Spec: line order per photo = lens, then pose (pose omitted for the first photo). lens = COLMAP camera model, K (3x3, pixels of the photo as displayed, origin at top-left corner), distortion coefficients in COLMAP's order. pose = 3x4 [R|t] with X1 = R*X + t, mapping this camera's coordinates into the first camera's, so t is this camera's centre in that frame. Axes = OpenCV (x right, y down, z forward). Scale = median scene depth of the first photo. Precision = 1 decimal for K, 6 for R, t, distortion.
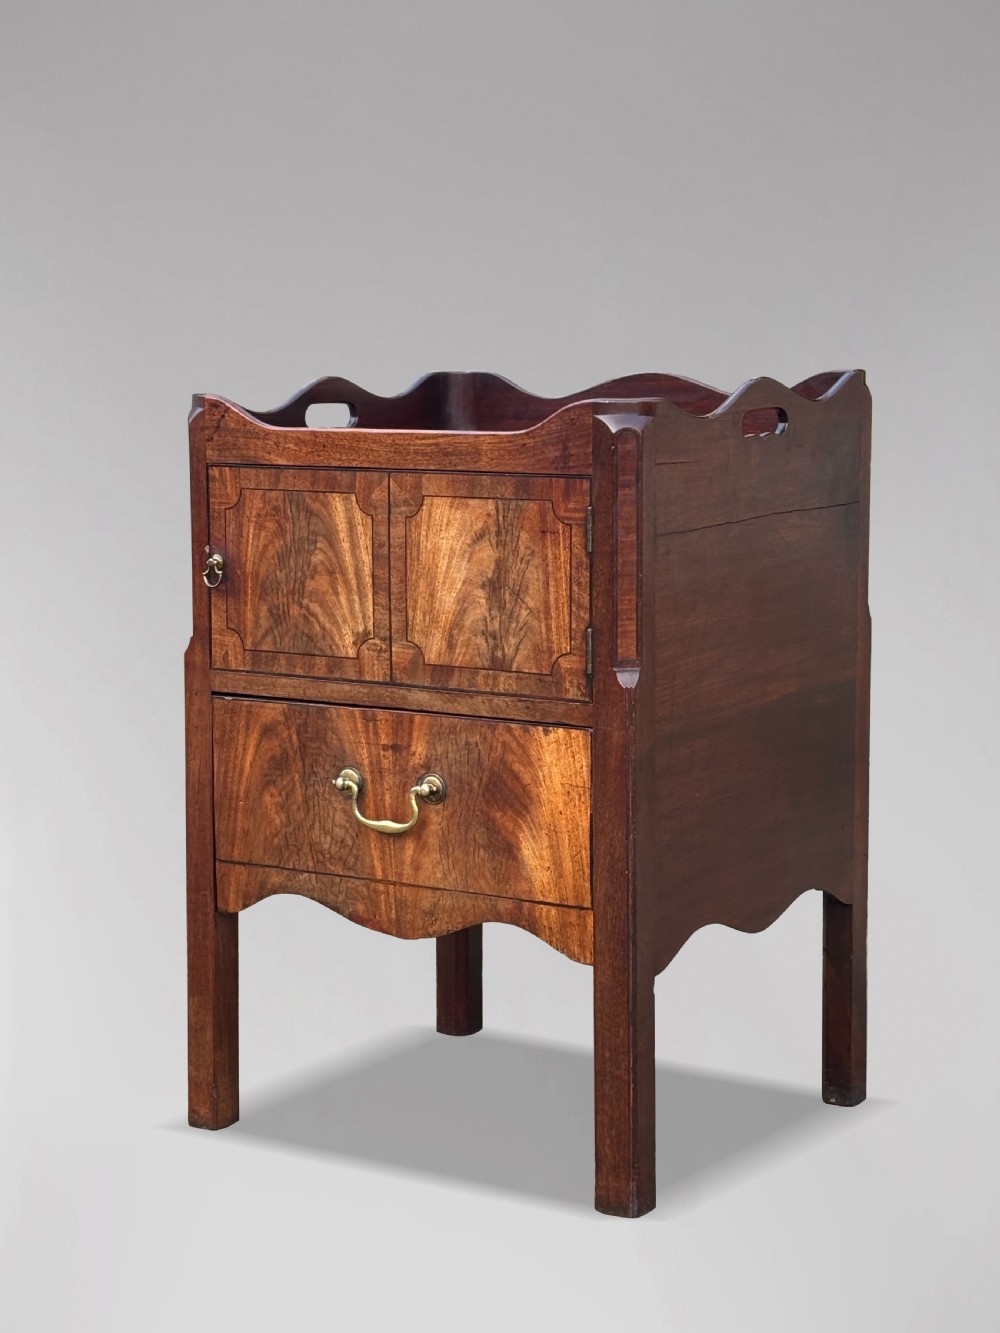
lens RADIAL K [[2710.8, 0, 464.7], [0, 2710.8, 645.0], [0, 0, 1]] dist [0.169272, 0.000000]
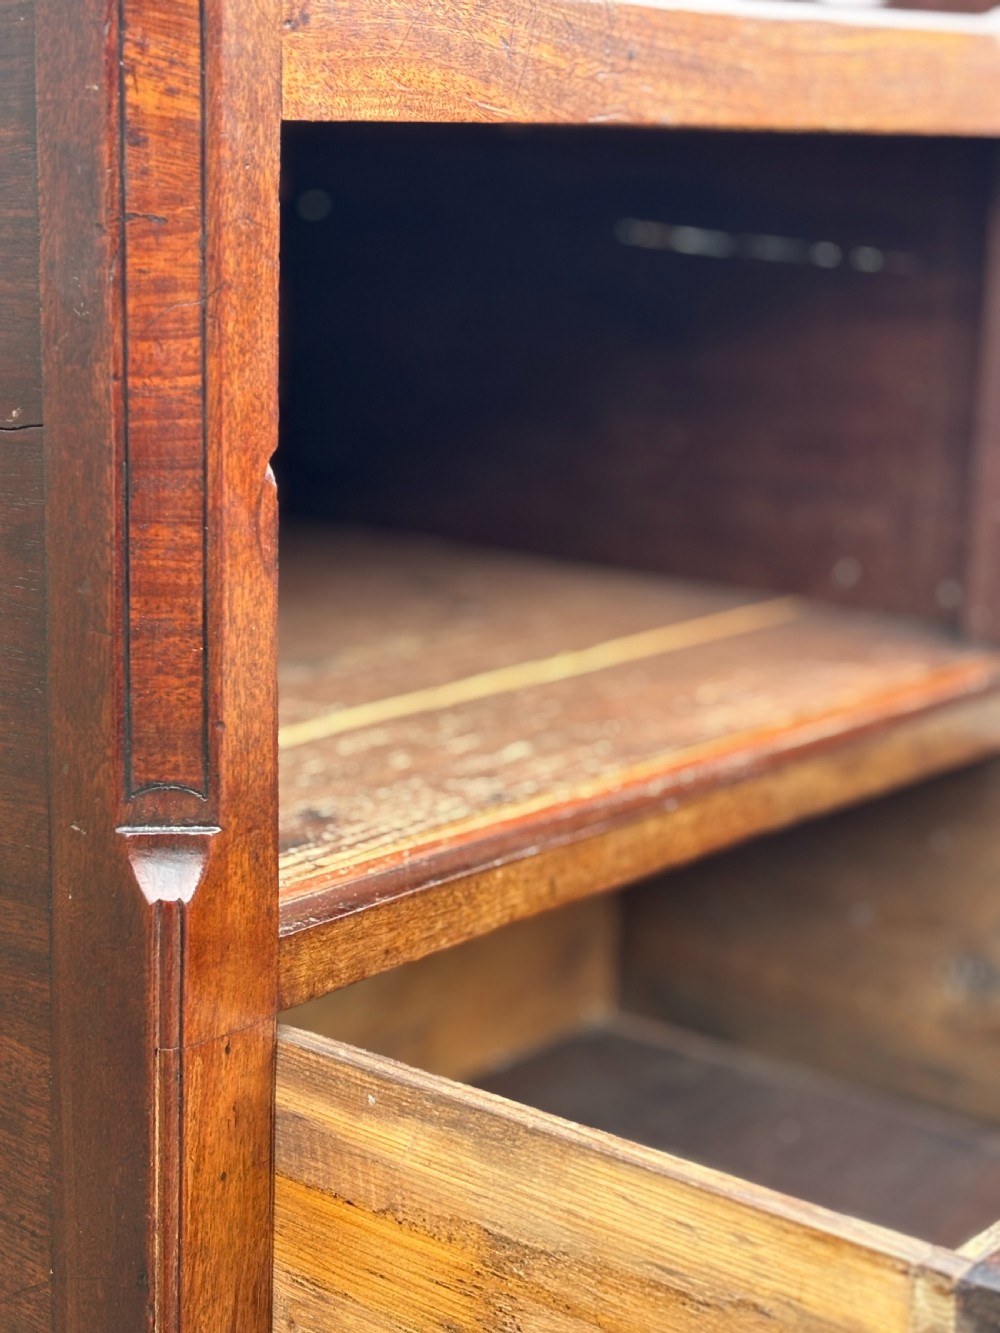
lens RADIAL K [[2710.8, 0, 508.0], [0, 2710.8, 668.6], [0, 0, 1]] dist [0.169272, 0.000000]
pose [[0.023092, -0.202215, 0.979069, -0.364263], [0.080913, 0.976495, 0.199776, -0.069973], [-0.996454, 0.074607, 0.038911, 1.028139]]
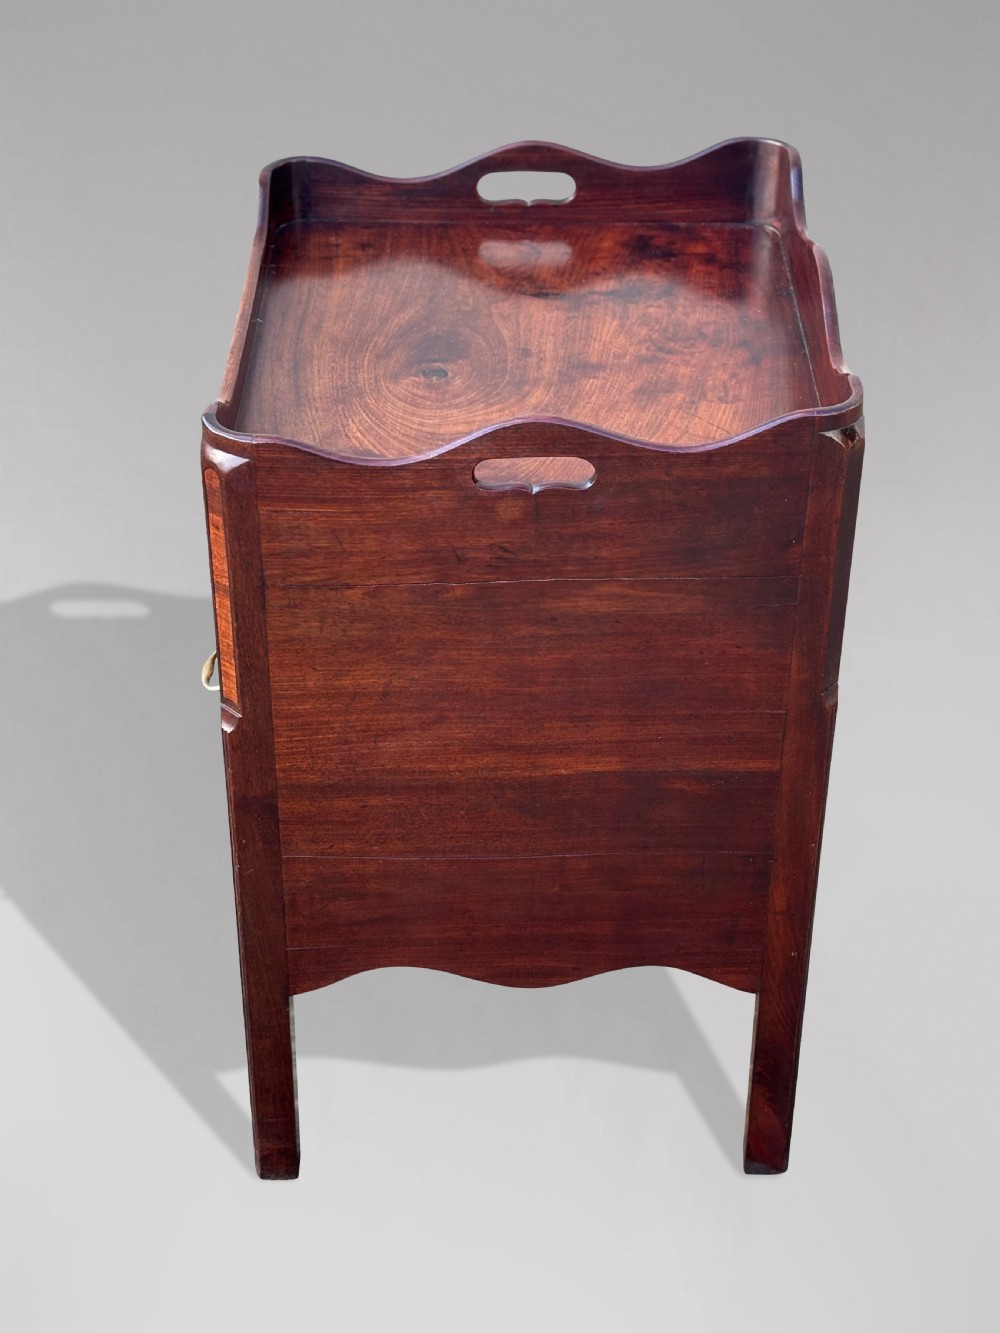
lens RADIAL K [[2261.0, 0, 498.9], [0, 2261.0, 671.7], [0, 0, 1]] dist [0.153550, 0.000000]
pose [[0.578999, 0.462396, -0.671528, 0.560736], [-0.094622, 0.856172, 0.507953, -0.358530], [0.809819, -0.230563, 0.539476, 0.652694]]
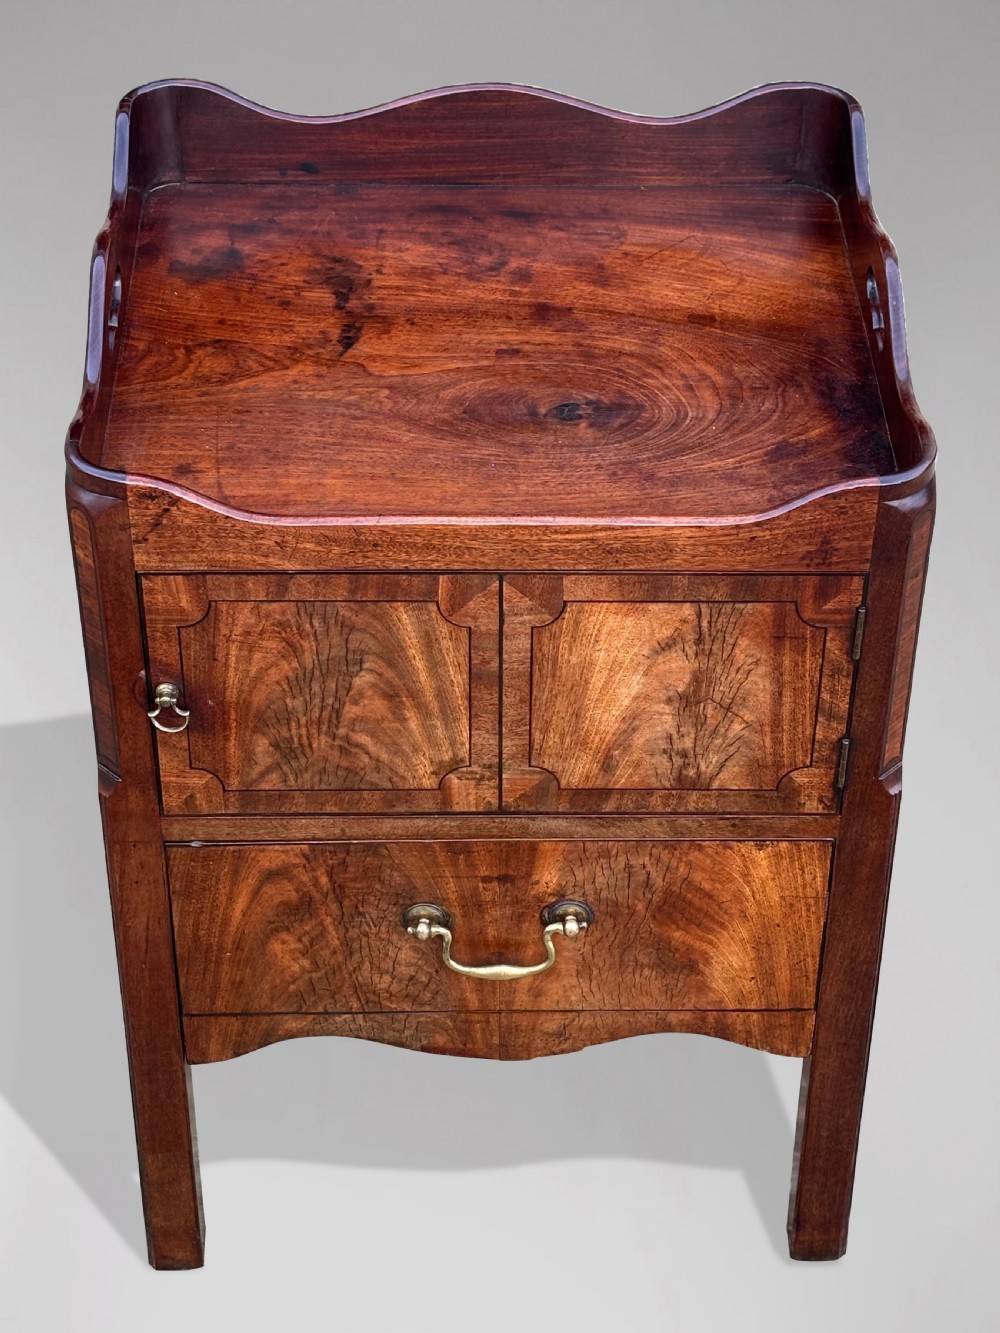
lens RADIAL K [[2710.8, 0, 518.3], [0, 2710.8, 667.3], [0, 0, 1]] dist [0.169272, 0.000000]
pose [[0.801094, -0.368445, 0.471695, -0.345890], [0.048818, 0.825674, 0.562031, -0.417792], [-0.596544, -0.427213, 0.679430, 0.541841]]
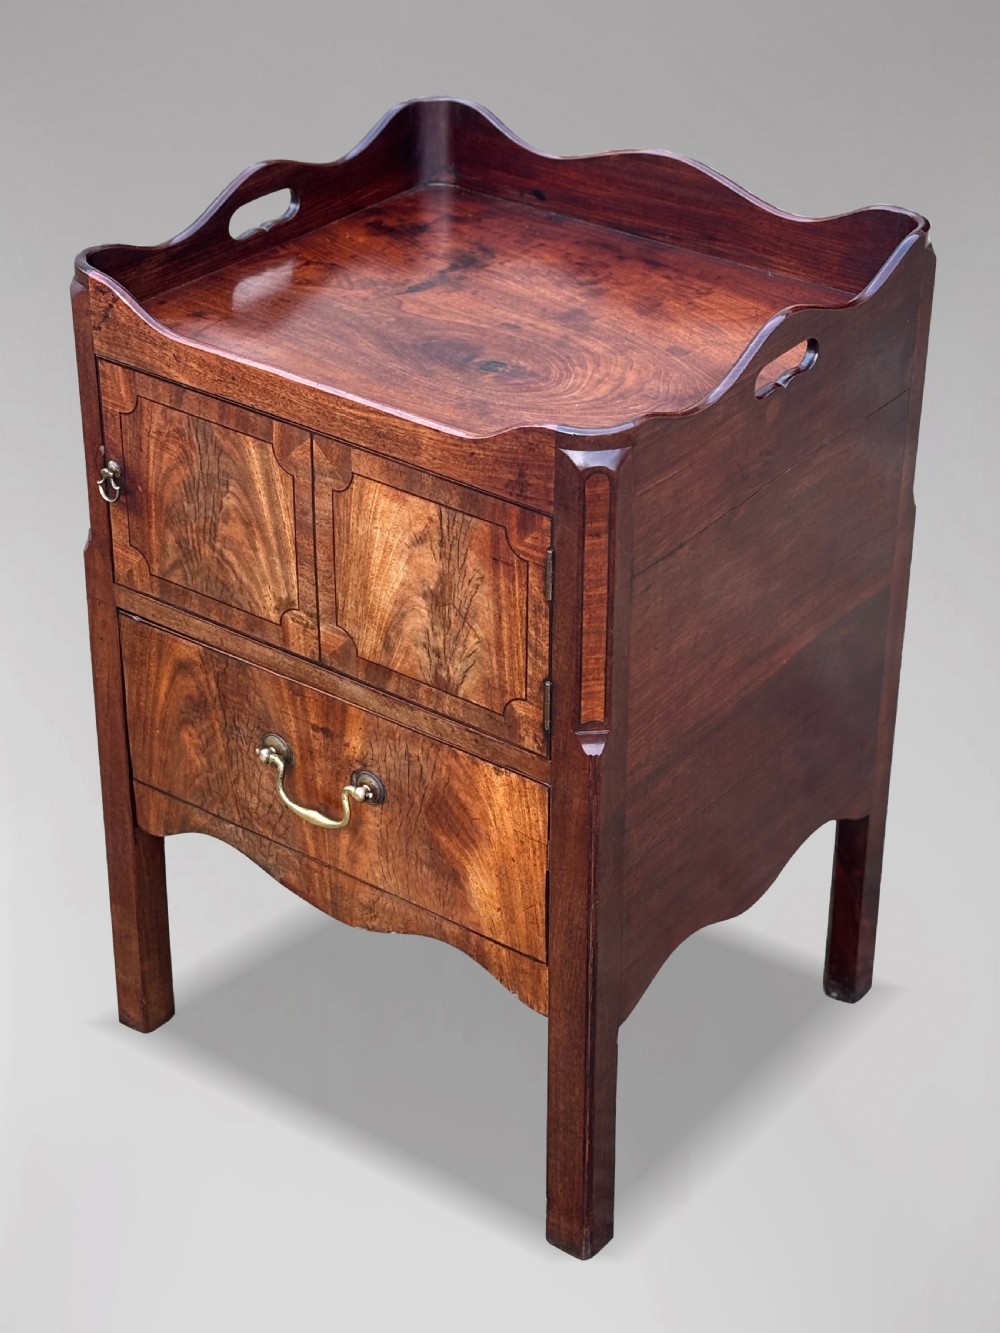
lens RADIAL K [[2710.8, 0, 508.1], [0, 2710.8, 672.0], [0, 0, 1]] dist [0.169272, 0.000000]
pose [[0.999429, 0.024716, -0.023059, 0.050492], [-0.013360, 0.915464, 0.402178, -0.323608], [0.031050, -0.401641, 0.915271, 0.241311]]
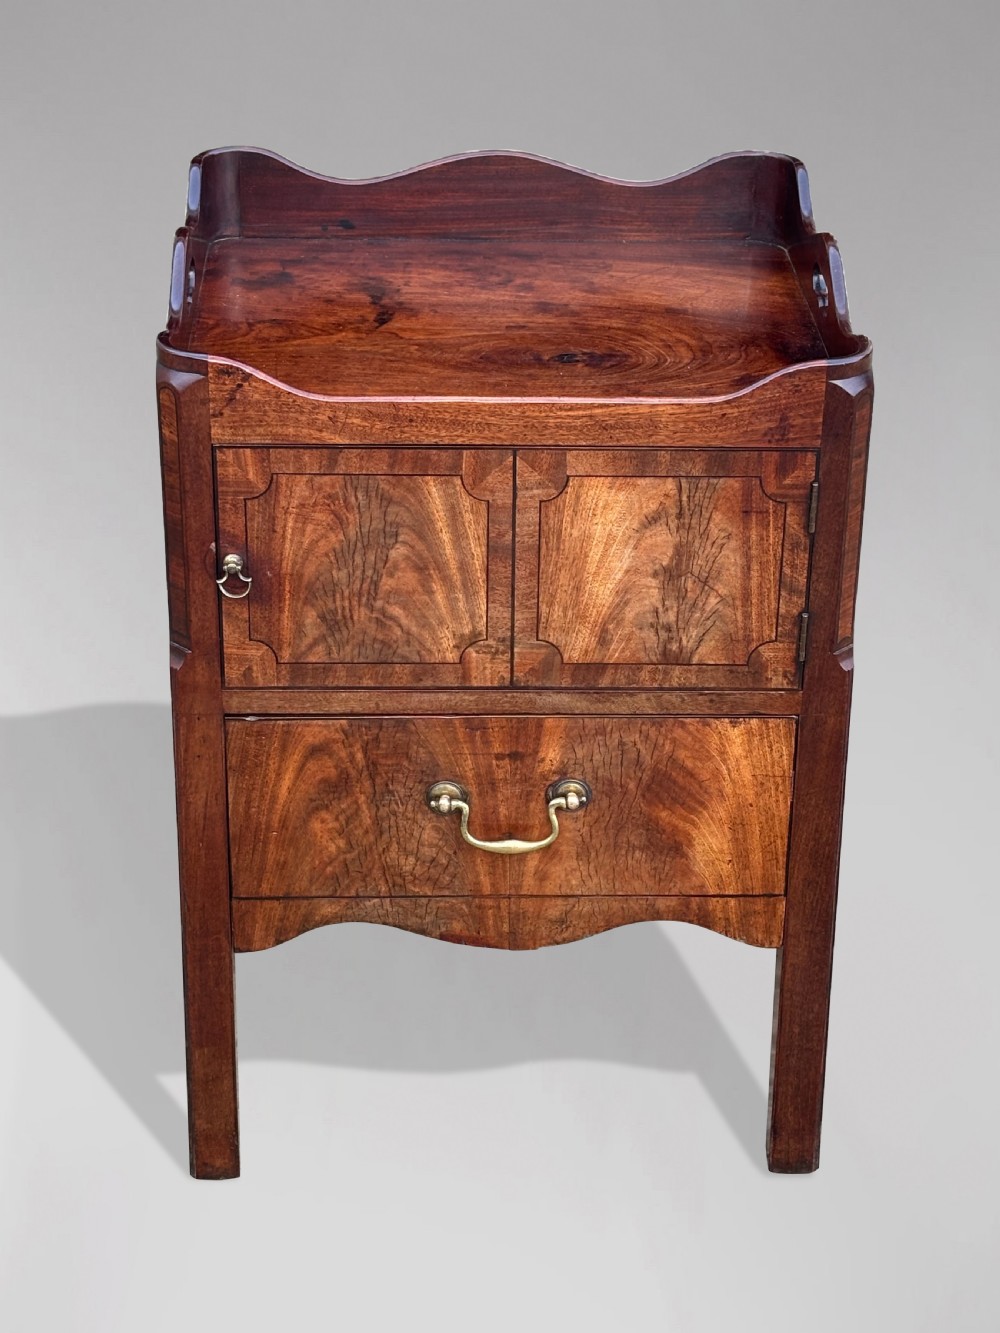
lens RADIAL K [[2710.8, 0, 500.3], [0, 2710.8, 672.3], [0, 0, 1]] dist [0.169272, 0.000000]
pose [[0.796637, -0.260664, 0.545365, -0.484165], [0.047197, 0.926309, 0.373797, -0.302074], [-0.602612, -0.272041, 0.750235, 0.390144]]
